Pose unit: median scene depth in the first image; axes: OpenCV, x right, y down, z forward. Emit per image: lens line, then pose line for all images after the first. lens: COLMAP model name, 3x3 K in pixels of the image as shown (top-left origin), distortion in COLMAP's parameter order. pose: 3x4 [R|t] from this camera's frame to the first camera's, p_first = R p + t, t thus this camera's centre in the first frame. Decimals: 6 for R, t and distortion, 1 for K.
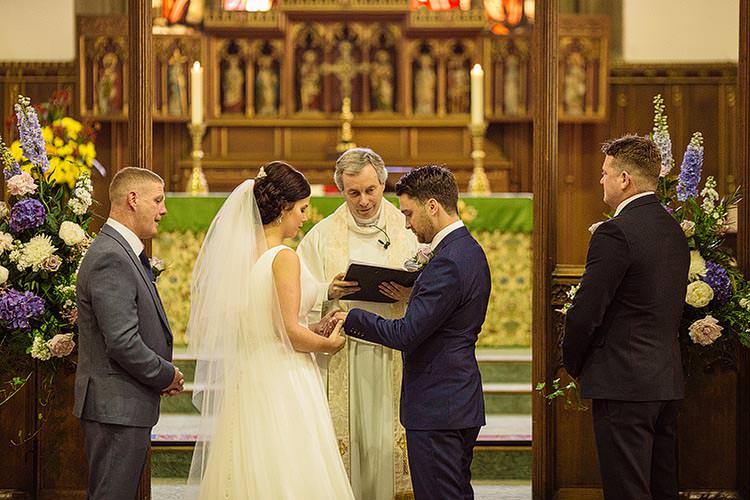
lens RADIAL K [[2843.8, 0, 375.5], [0, 2843.8, 251.4], [0, 0, 1]] dist [0.578737, 0.000000]
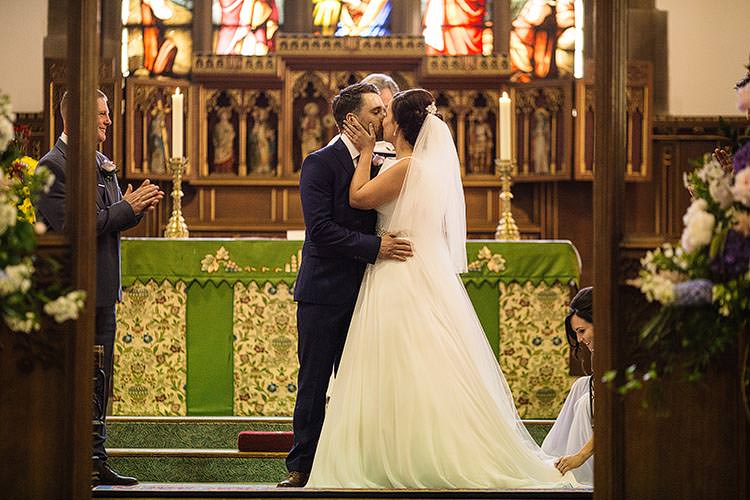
lens RADIAL K [[2843.8, 0, 374.3], [0, 2843.8, 248.2], [0, 0, 1]] dist [0.578737, 0.000000]
pose [[0.999990, 0.003495, -0.002741, -0.000986], [-0.003667, 0.997843, -0.065536, 0.032283], [0.002506, 0.065546, 0.997846, 0.126864]]
